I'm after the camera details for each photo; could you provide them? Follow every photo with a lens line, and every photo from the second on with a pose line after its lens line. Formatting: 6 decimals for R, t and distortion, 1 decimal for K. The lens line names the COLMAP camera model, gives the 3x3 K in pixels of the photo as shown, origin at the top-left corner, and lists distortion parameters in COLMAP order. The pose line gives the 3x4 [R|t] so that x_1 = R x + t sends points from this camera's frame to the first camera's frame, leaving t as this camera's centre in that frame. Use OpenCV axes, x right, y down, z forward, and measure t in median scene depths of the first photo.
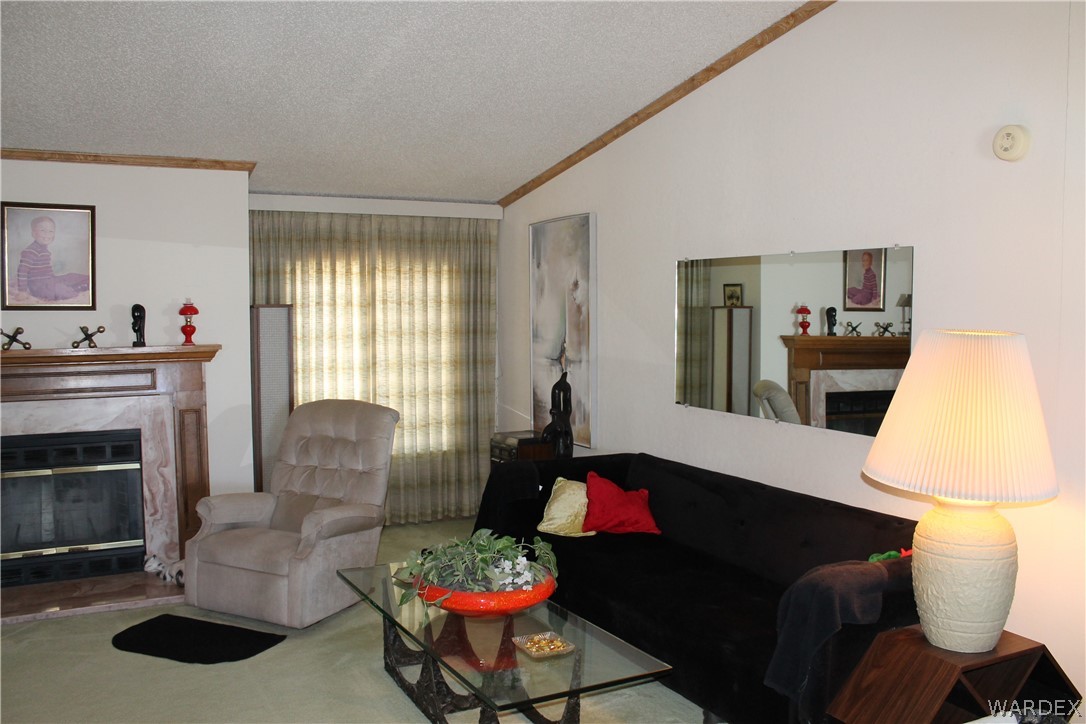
lens RADIAL K [[907.2, 0, 543.0], [0, 907.2, 362.0], [0, 0, 1]] dist [-0.175161, 0.127840]
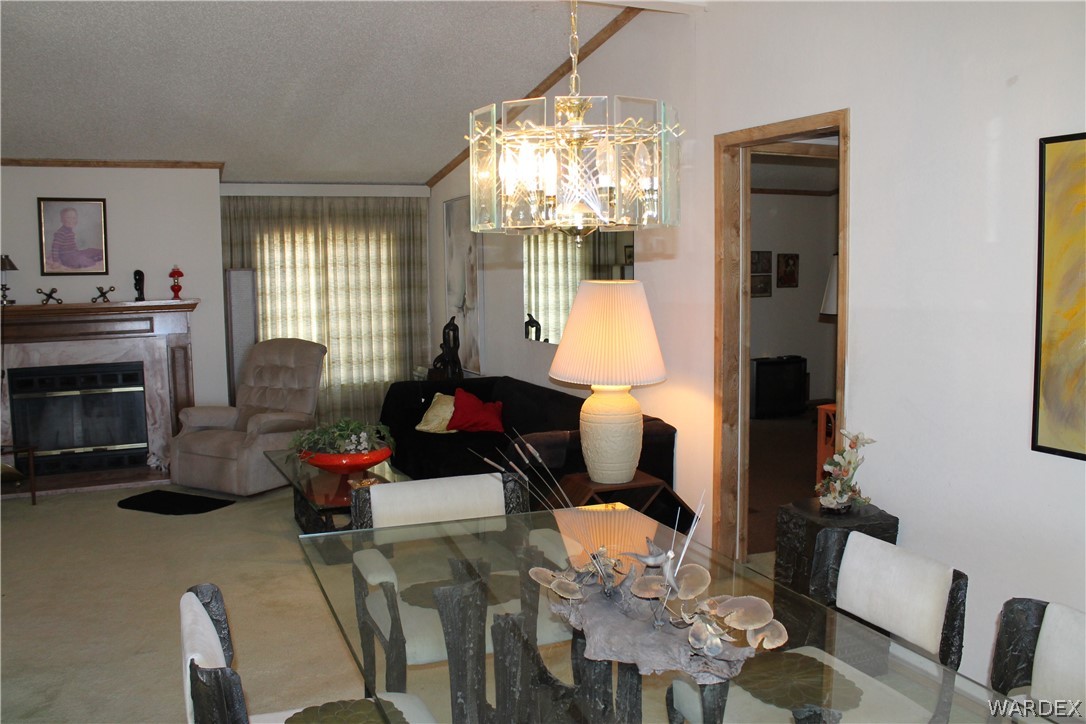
lens RADIAL K [[907.2, 0, 543.0], [0, 907.2, 362.0], [0, 0, 1]] dist [-0.175161, 0.127840]
pose [[0.998555, -0.004381, -0.053563, 0.225889], [0.006931, 0.998846, 0.047517, 0.015780], [0.053293, -0.047819, 0.997433, -0.316085]]
